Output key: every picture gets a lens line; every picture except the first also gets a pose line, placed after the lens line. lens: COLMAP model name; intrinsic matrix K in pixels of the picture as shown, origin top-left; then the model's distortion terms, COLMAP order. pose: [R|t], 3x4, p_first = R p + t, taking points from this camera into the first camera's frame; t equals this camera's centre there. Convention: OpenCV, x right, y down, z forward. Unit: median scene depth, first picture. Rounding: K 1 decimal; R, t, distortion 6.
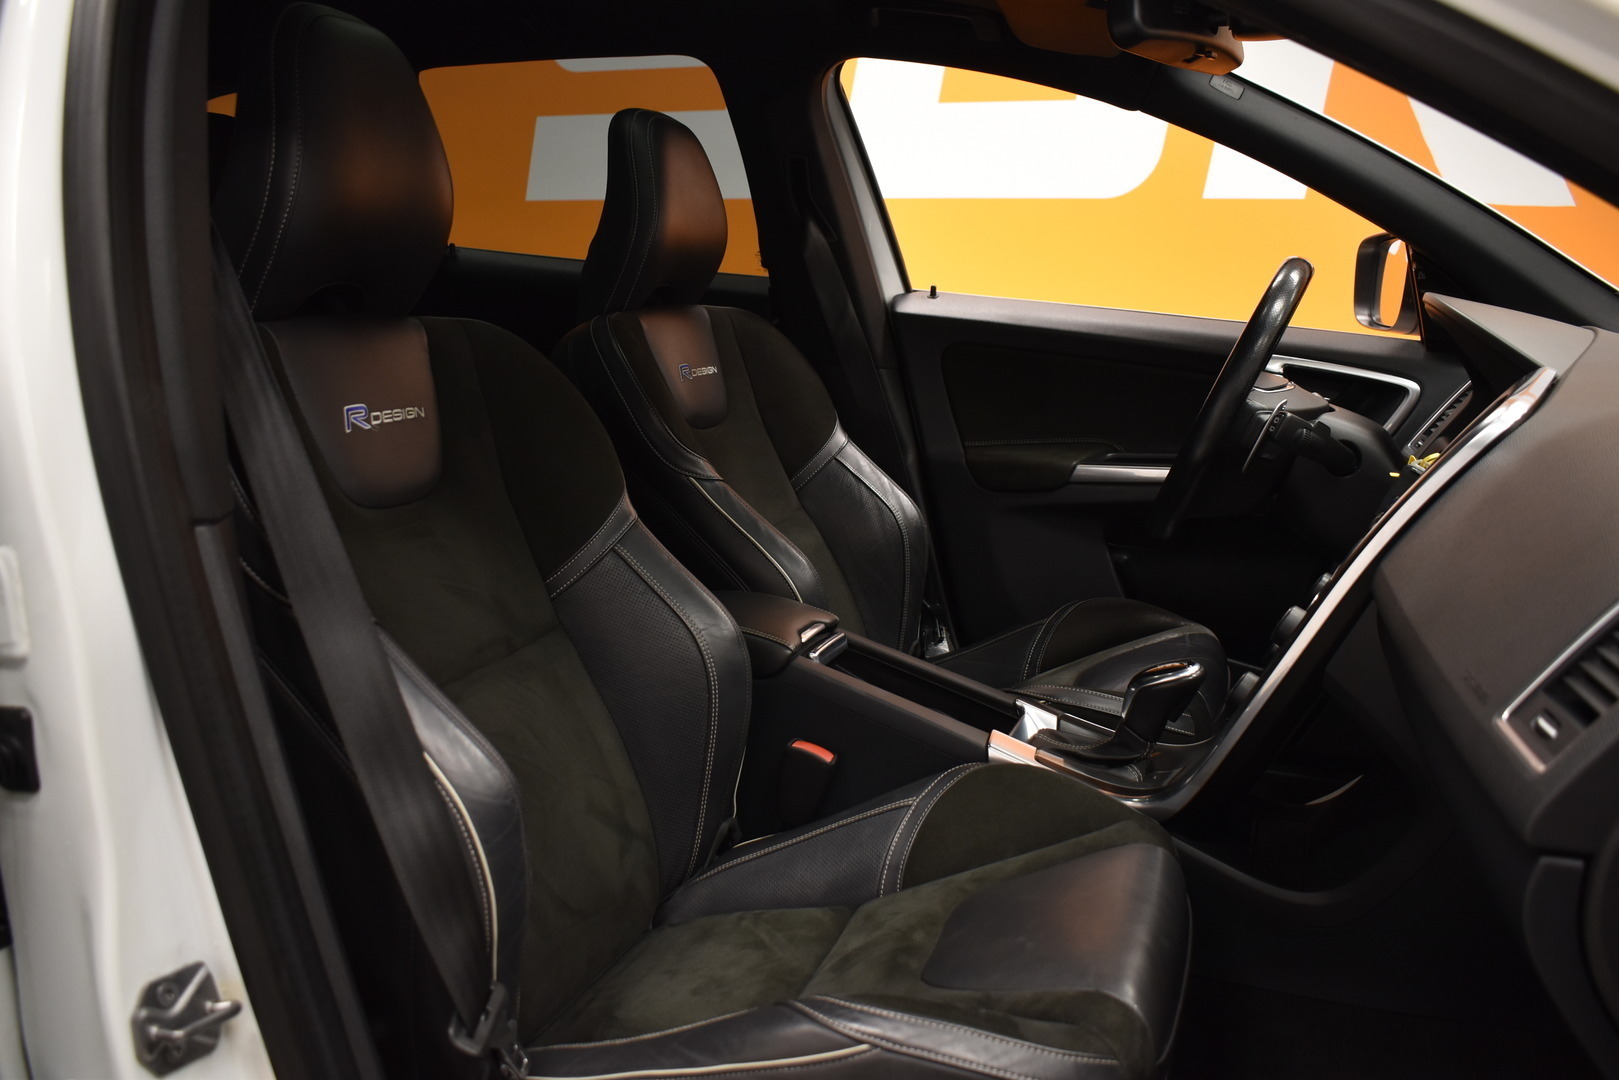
lens RADIAL K [[1368.8, 0, 810.1], [0, 1368.8, 540.8], [0, 0, 1]] dist [-0.096558, 0.006932]
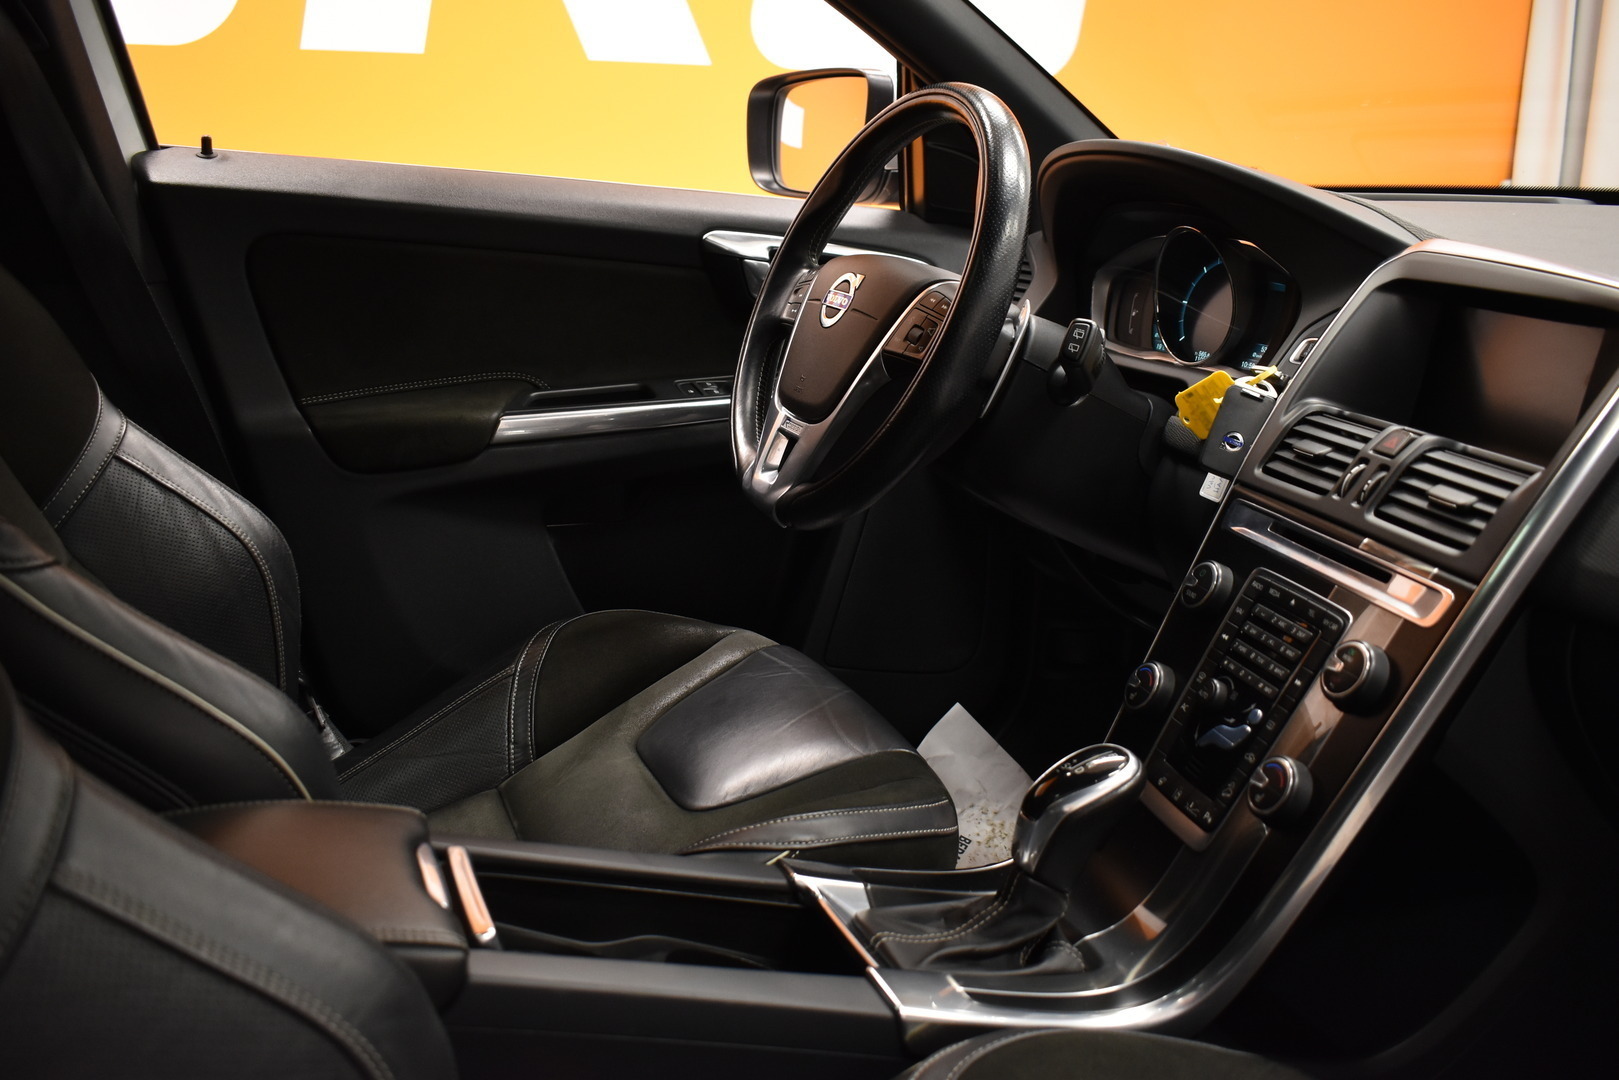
lens RADIAL K [[1368.8, 0, 802.8], [0, 1368.8, 543.7], [0, 0, 1]] dist [-0.096558, 0.006932]
pose [[0.729608, -0.170910, 0.662164, -0.132634], [0.114217, 0.985121, 0.128418, -0.061450], [-0.674259, -0.018064, 0.738274, 0.417279]]
